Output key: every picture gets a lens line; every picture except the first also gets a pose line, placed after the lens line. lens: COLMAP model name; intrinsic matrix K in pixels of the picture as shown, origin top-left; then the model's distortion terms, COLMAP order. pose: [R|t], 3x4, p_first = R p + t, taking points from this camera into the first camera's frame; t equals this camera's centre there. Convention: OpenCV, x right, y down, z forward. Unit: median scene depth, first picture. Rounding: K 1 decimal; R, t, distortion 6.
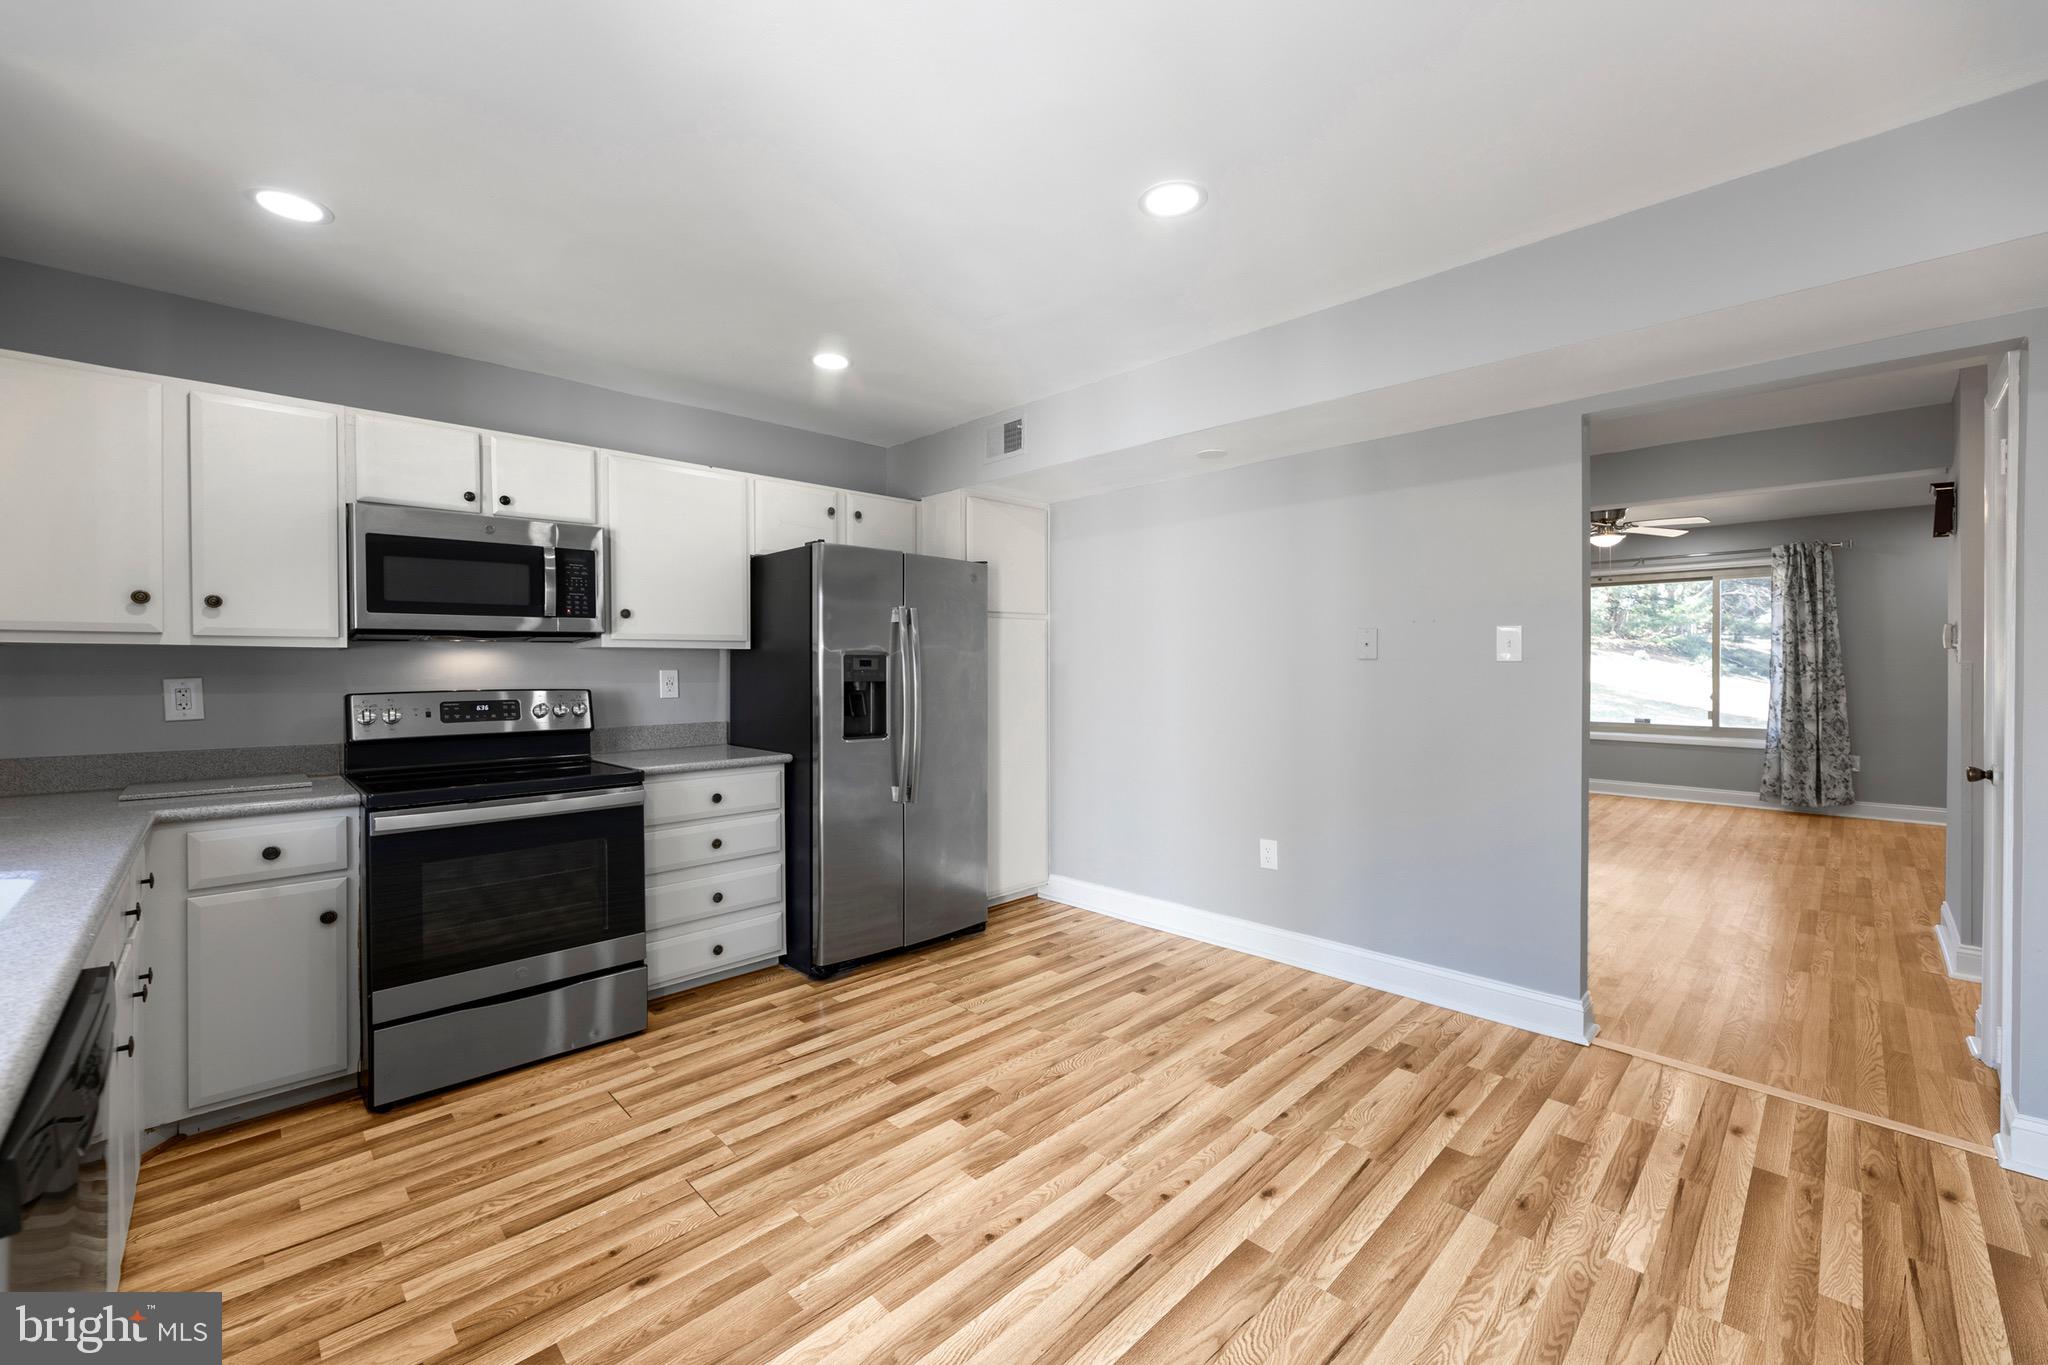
lens RADIAL K [[810.6, 0, 1023.7], [0, 810.6, 672.2], [0, 0, 1]] dist [-0.000216, 0.000074]
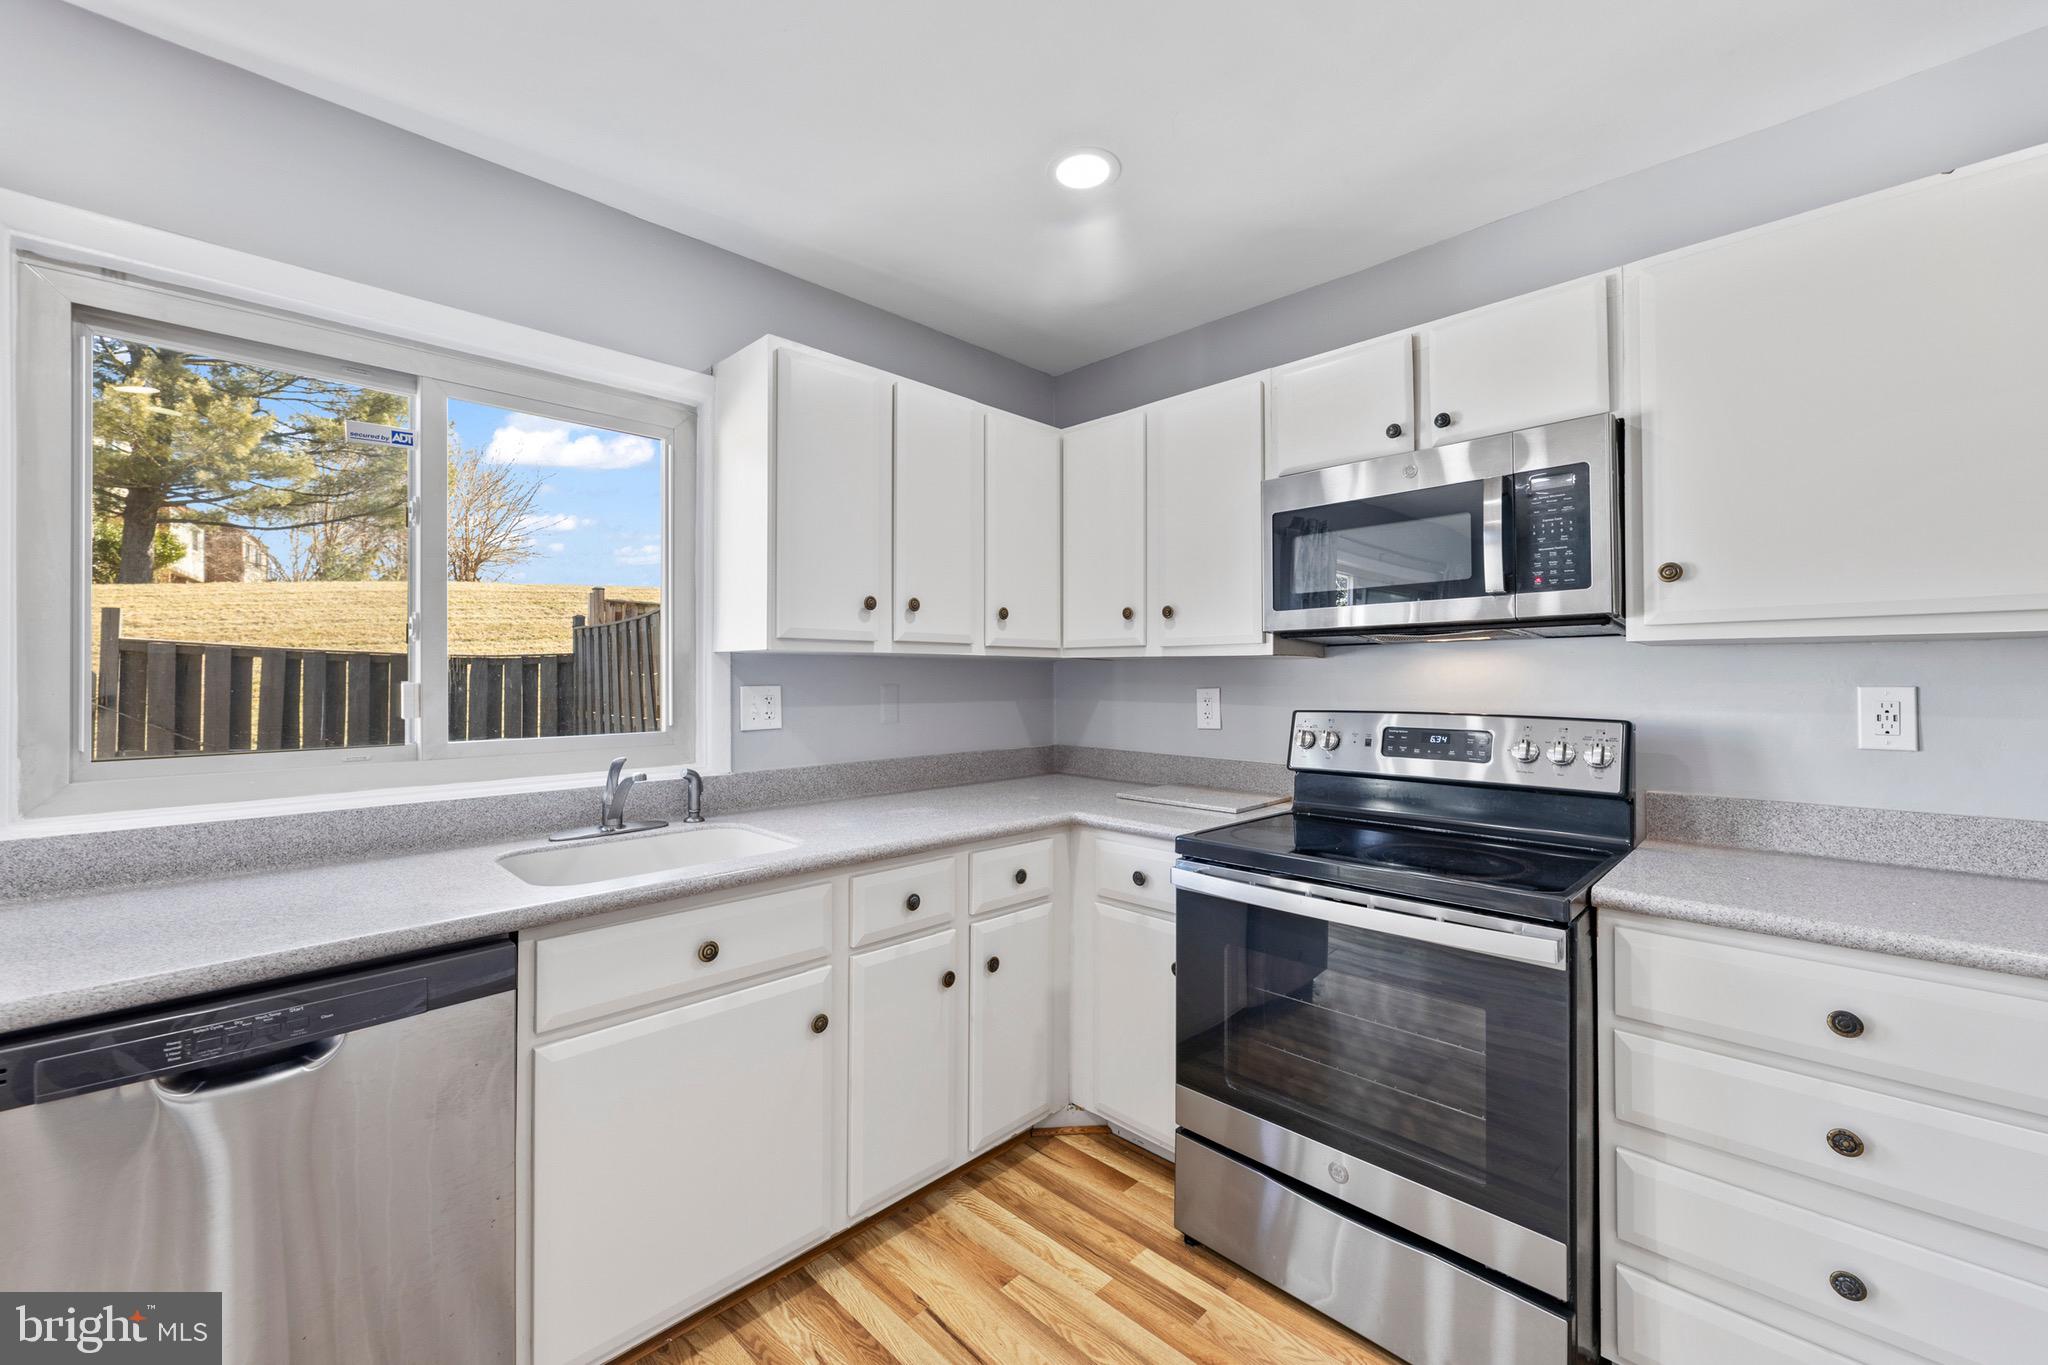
lens RADIAL K [[810.6, 0, 1023.7], [0, 810.6, 672.2], [0, 0, 1]] dist [-0.000216, 0.000074]
pose [[0.011468, -0.005108, -0.999921, 0.001693], [-0.007860, 0.999956, -0.005198, -0.007642], [0.999903, 0.007919, 0.011427, 0.884690]]
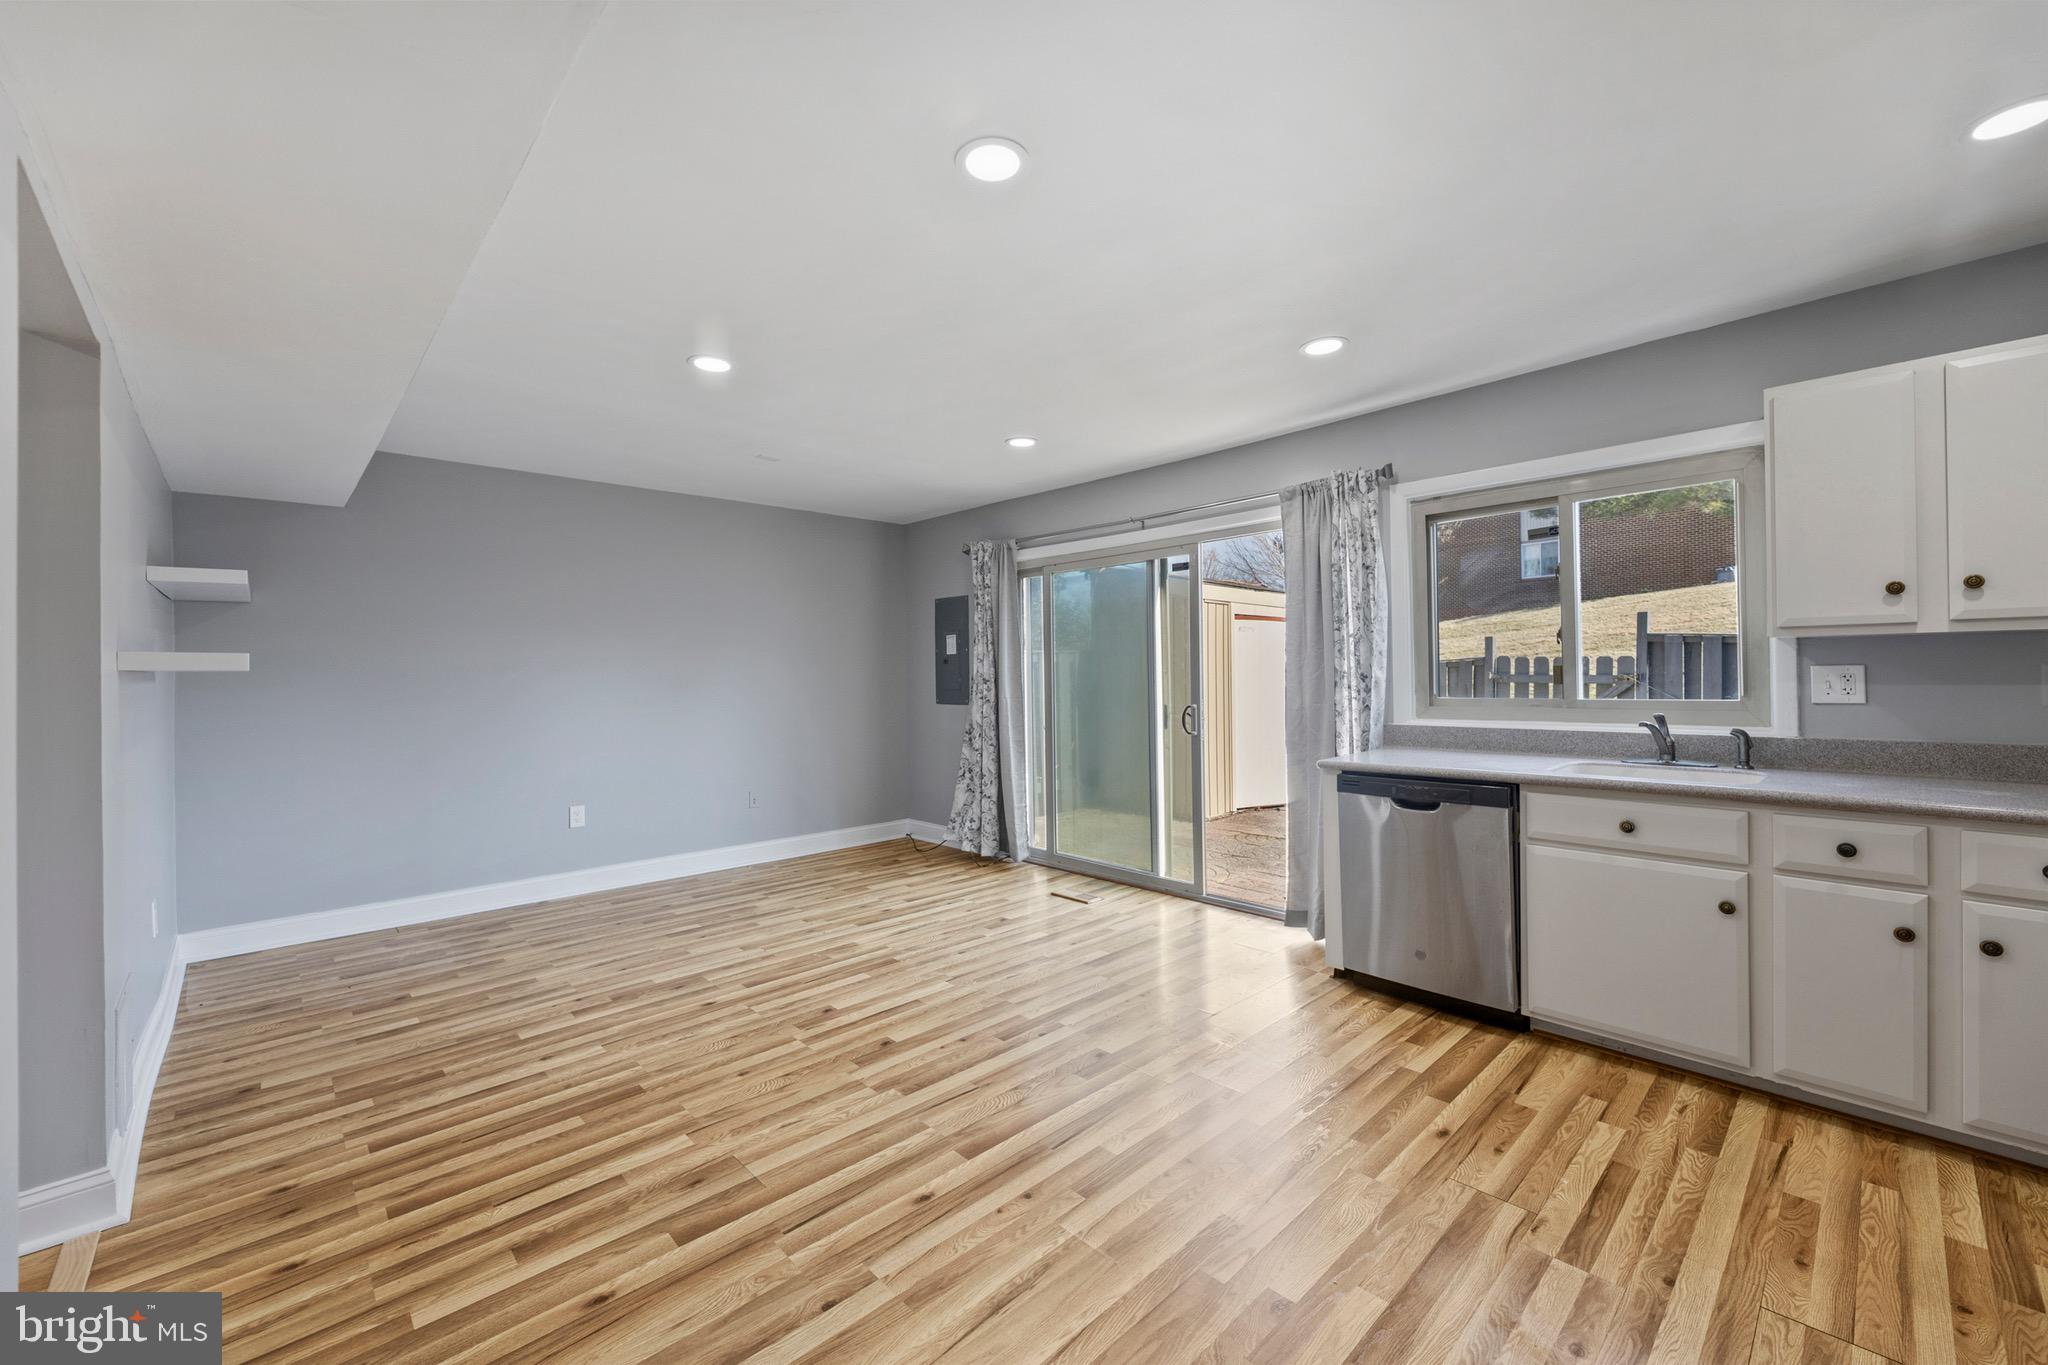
lens RADIAL K [[810.6, 0, 1023.7], [0, 810.6, 672.2], [0, 0, 1]] dist [-0.000216, 0.000074]
pose [[-0.999667, 0.017353, 0.019114, 0.132844], [0.017526, 0.999807, 0.008910, -0.014182], [-0.018955, 0.009242, -0.999778, 1.792615]]
